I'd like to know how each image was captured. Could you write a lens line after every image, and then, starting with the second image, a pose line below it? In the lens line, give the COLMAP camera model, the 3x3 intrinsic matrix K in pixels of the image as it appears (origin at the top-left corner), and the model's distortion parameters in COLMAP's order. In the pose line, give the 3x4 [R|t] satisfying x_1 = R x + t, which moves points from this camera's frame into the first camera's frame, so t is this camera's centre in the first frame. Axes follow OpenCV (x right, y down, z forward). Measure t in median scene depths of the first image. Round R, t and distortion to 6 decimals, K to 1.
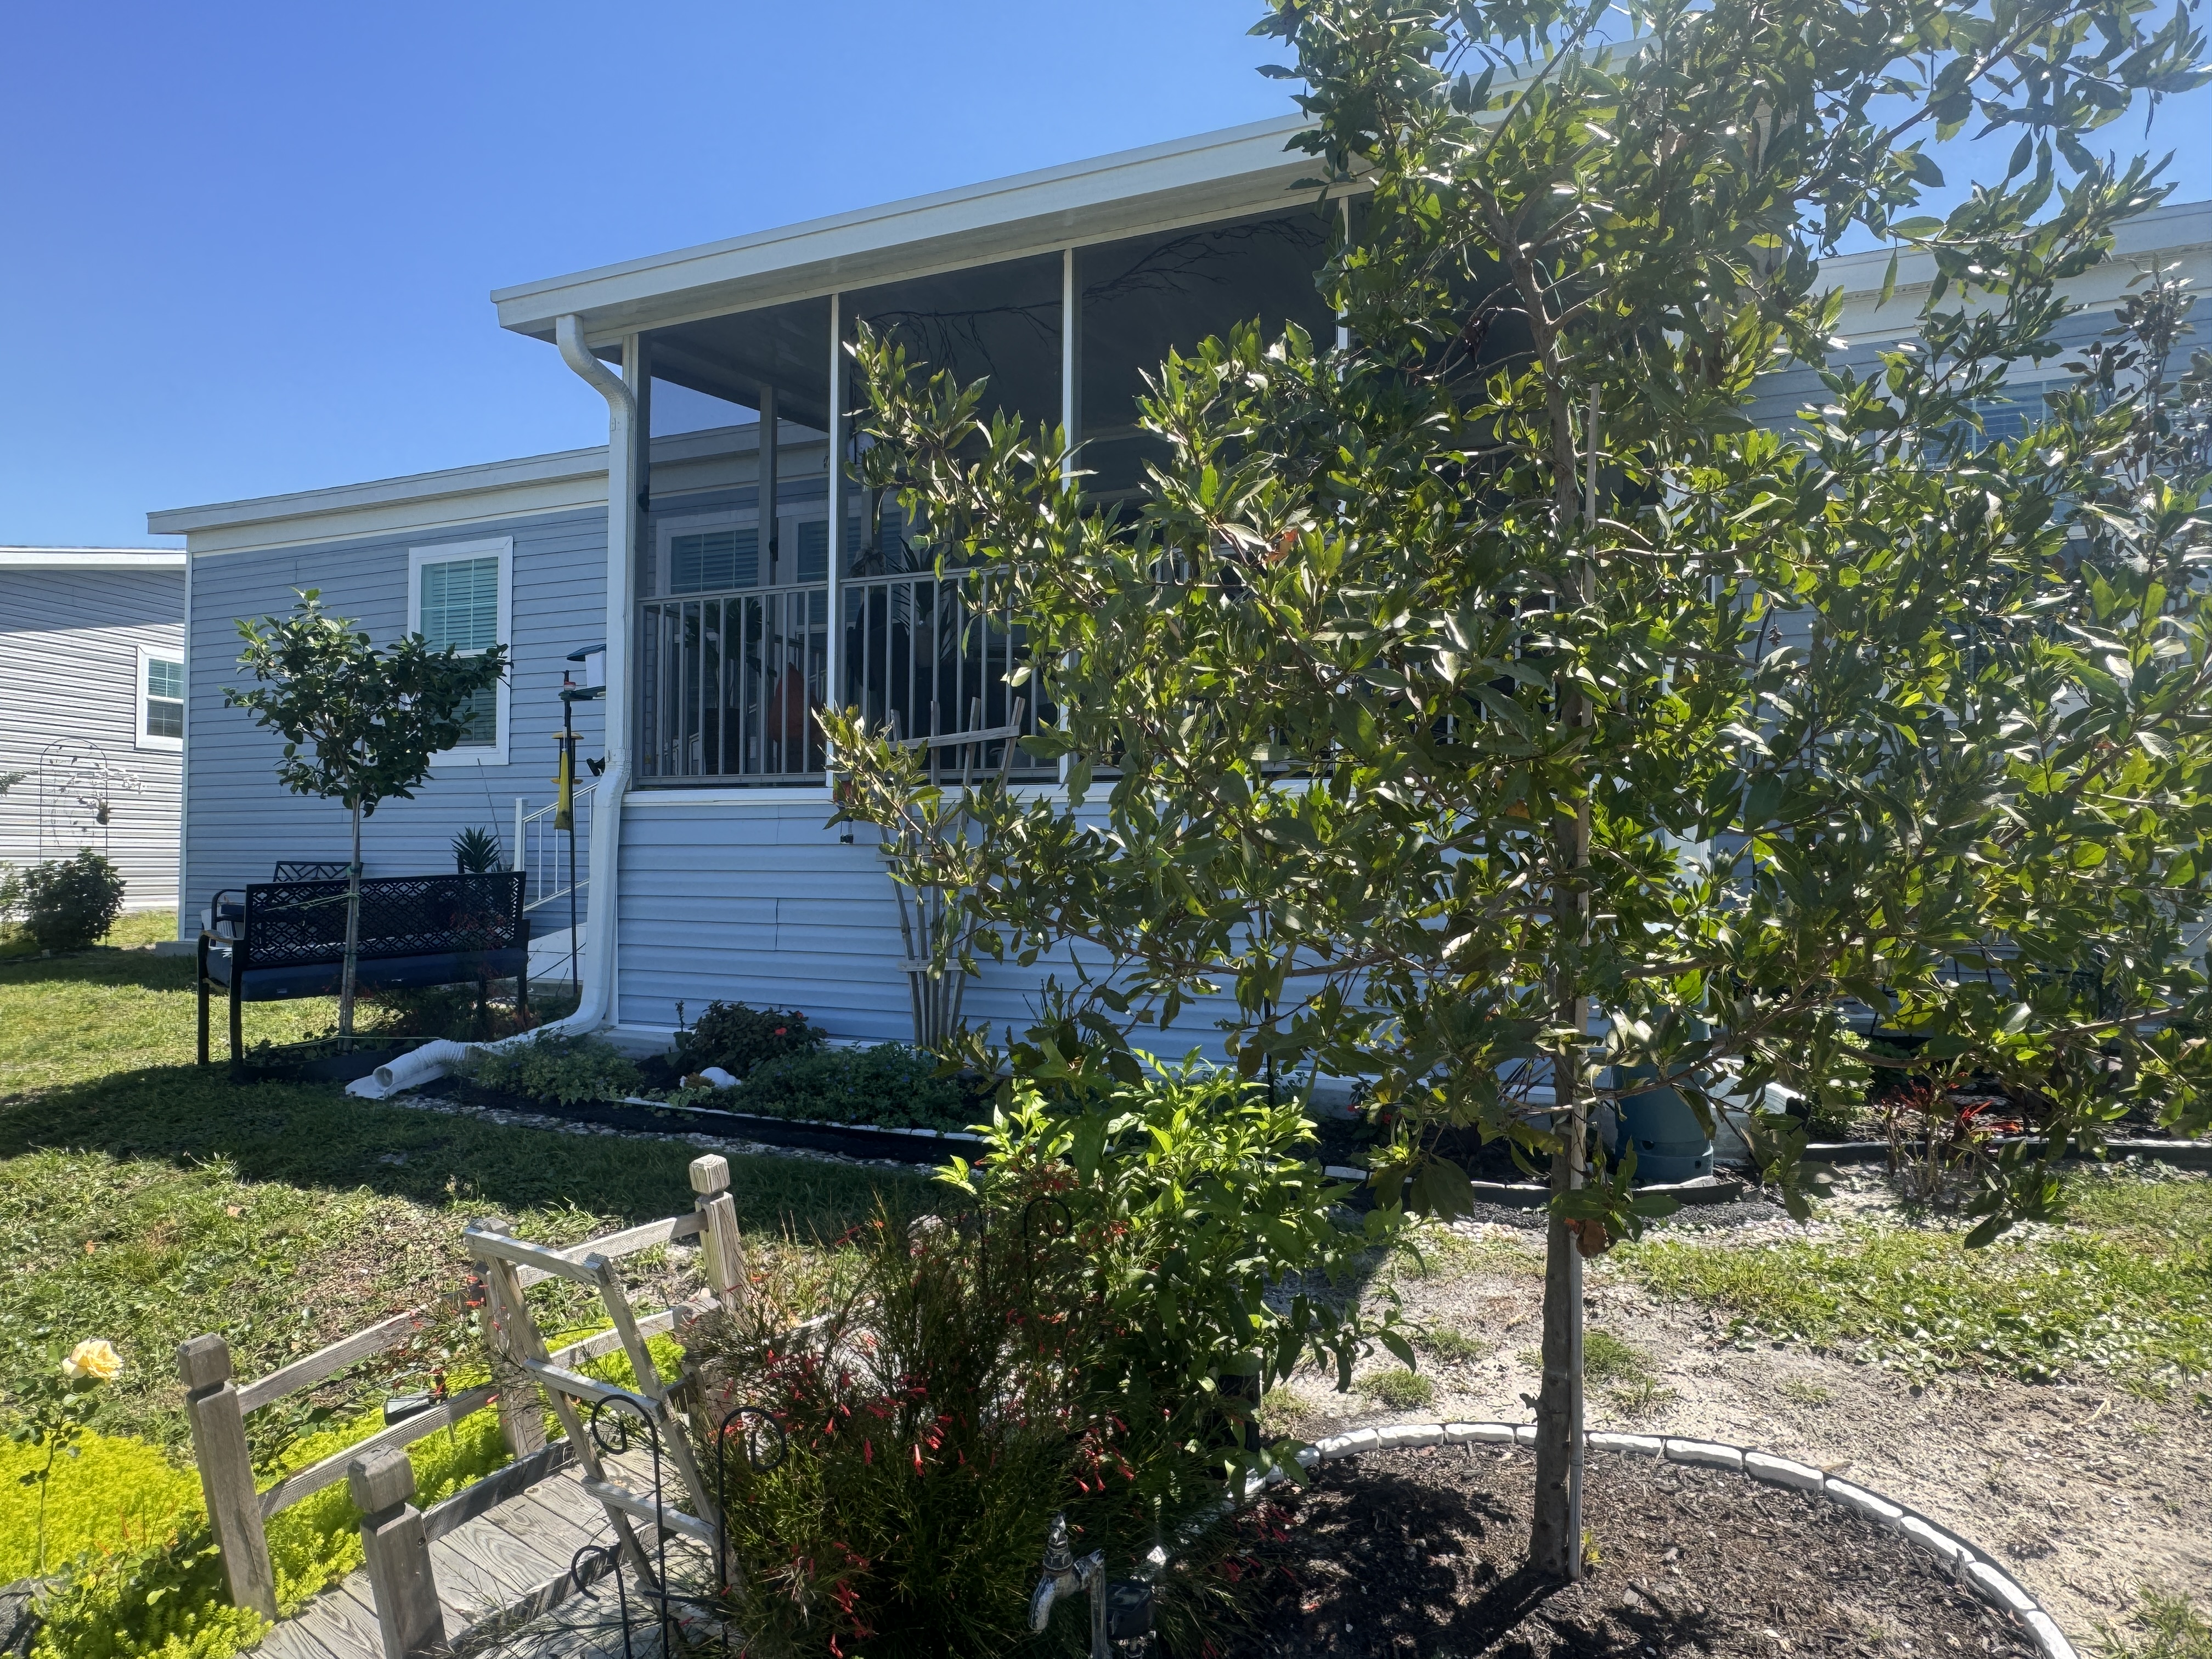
lens RADIAL K [[1359.3, 0, 1109.9], [0, 1359.3, 829.7], [0, 0, 1]] dist [0.010873, 0.002777]
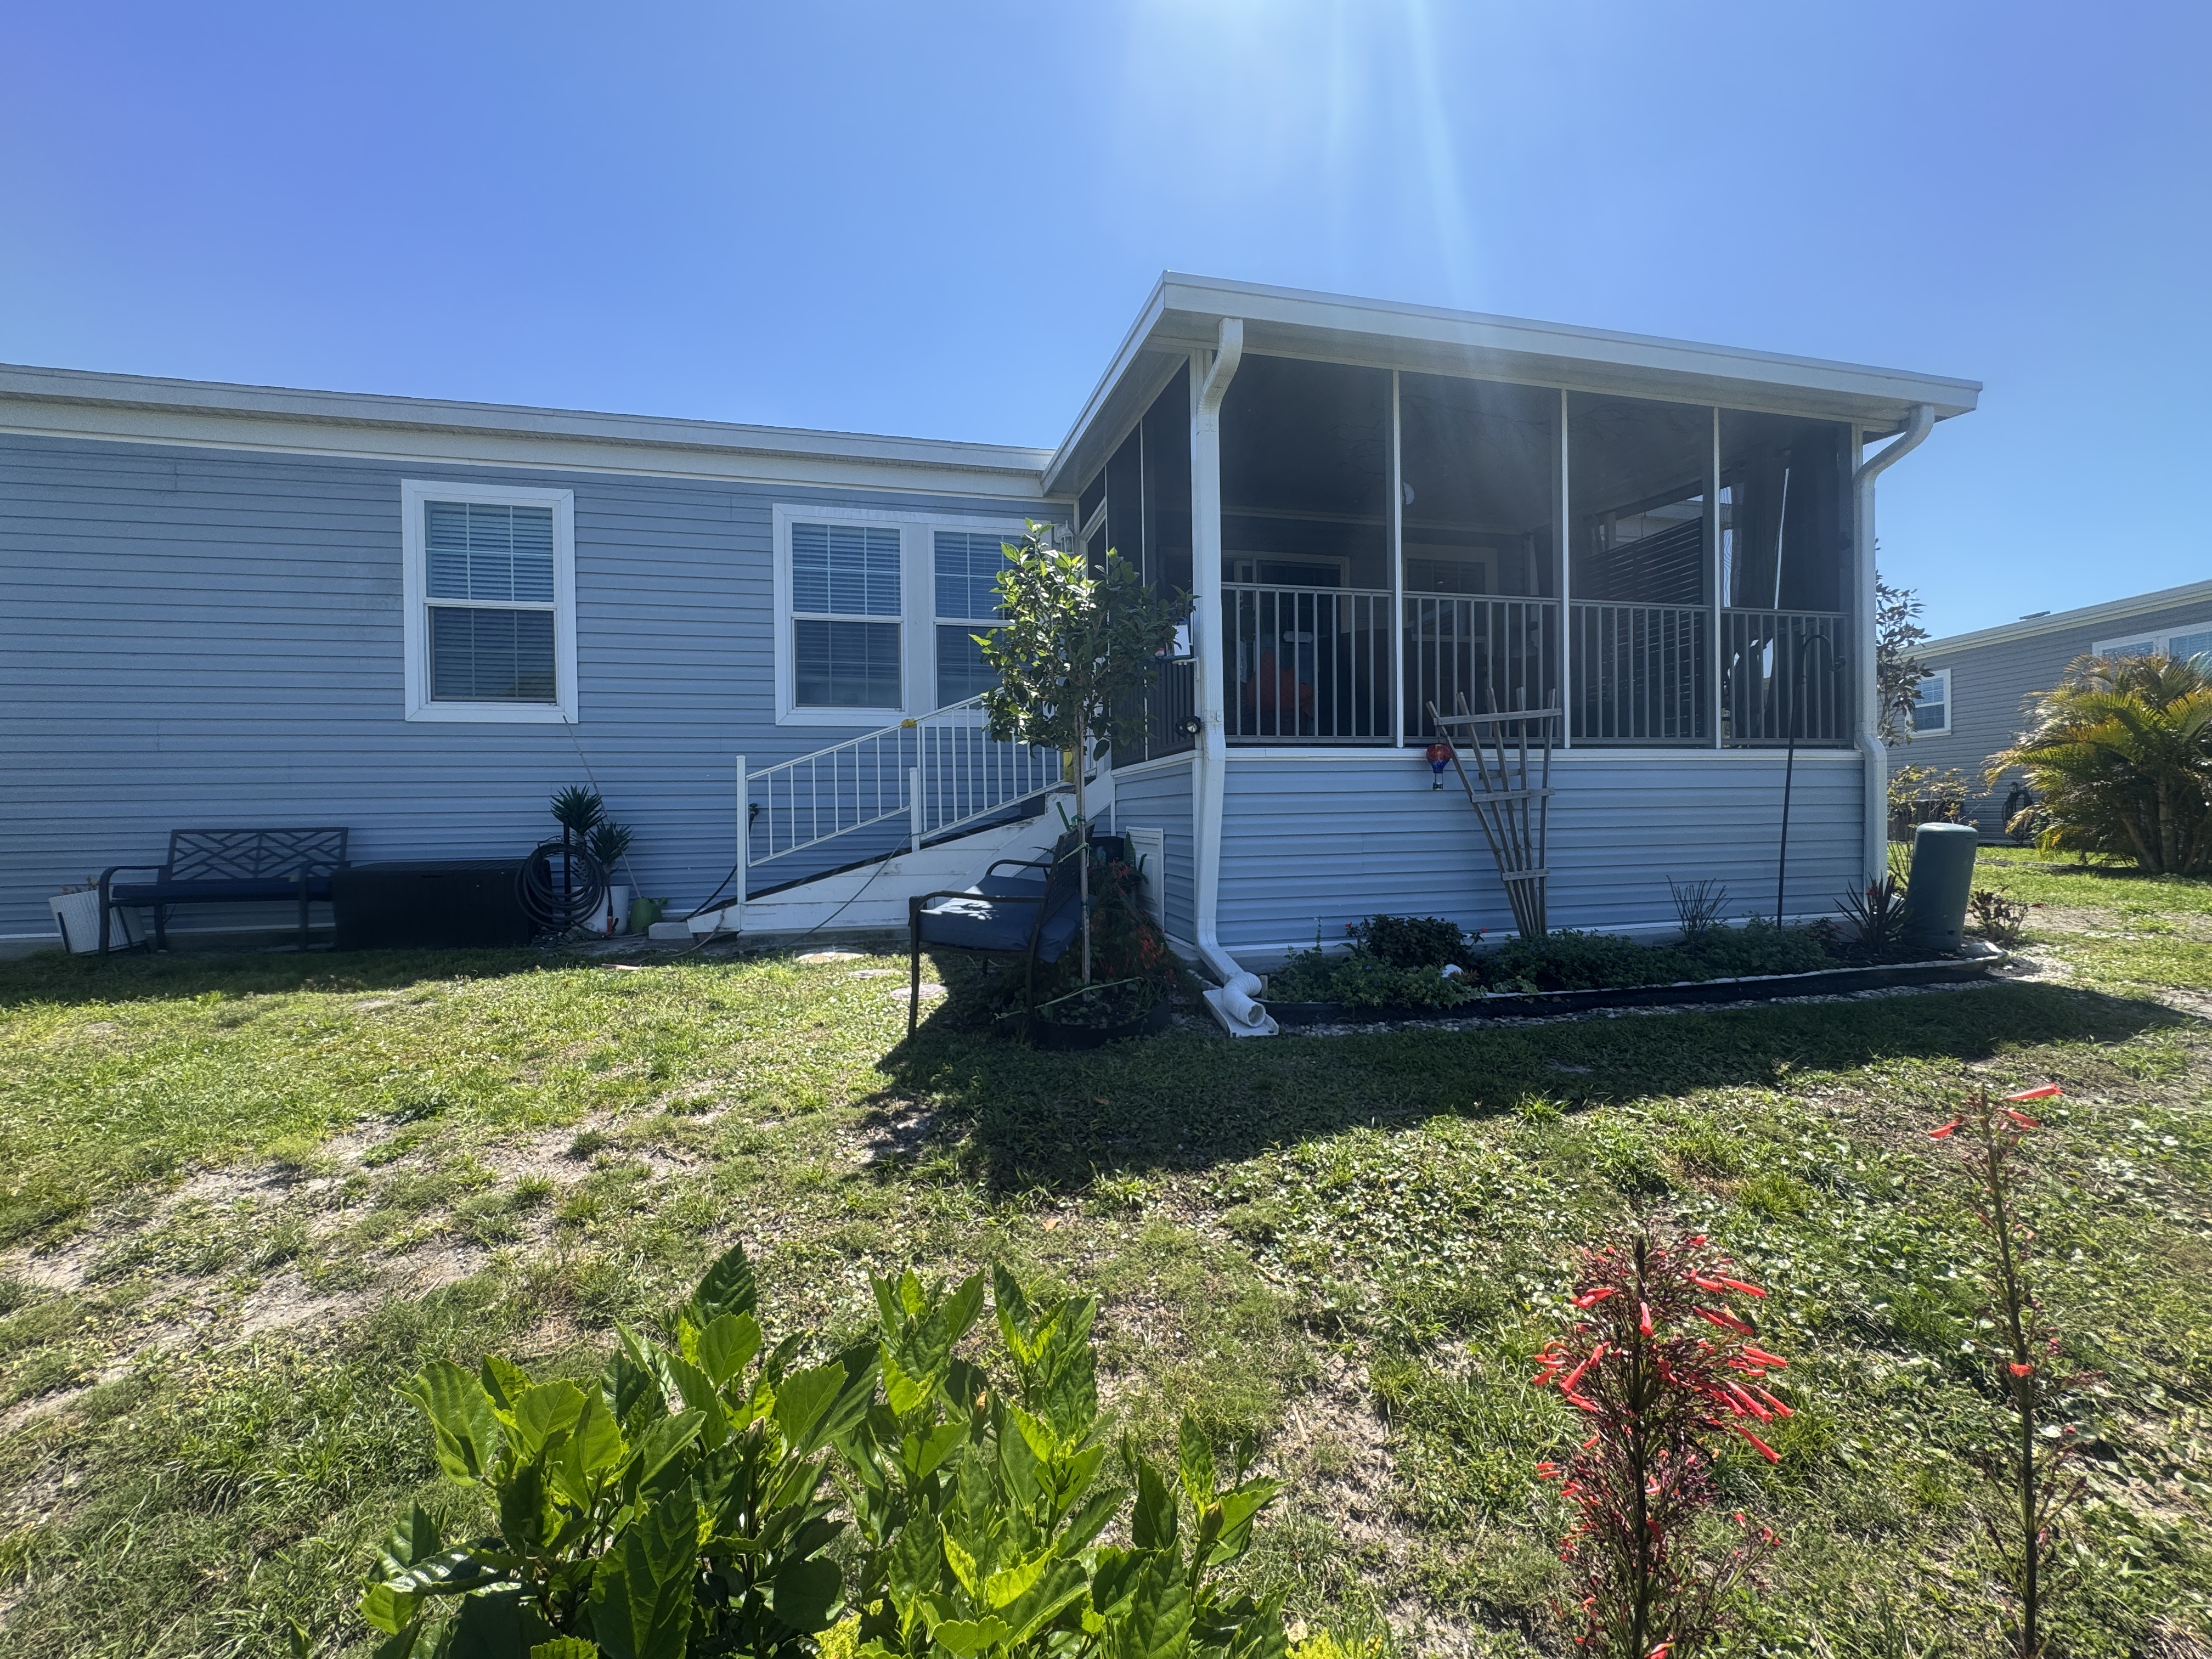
lens RADIAL K [[884.8, 0, 1107.5], [0, 884.8, 830.3], [0, 0, 1]] dist [0.001051, 0.000460]
pose [[0.807895, -0.022078, 0.588912, -0.509309], [0.005637, 0.999542, 0.029740, 0.011897], [-0.589299, -0.020707, 0.807650, 0.257608]]
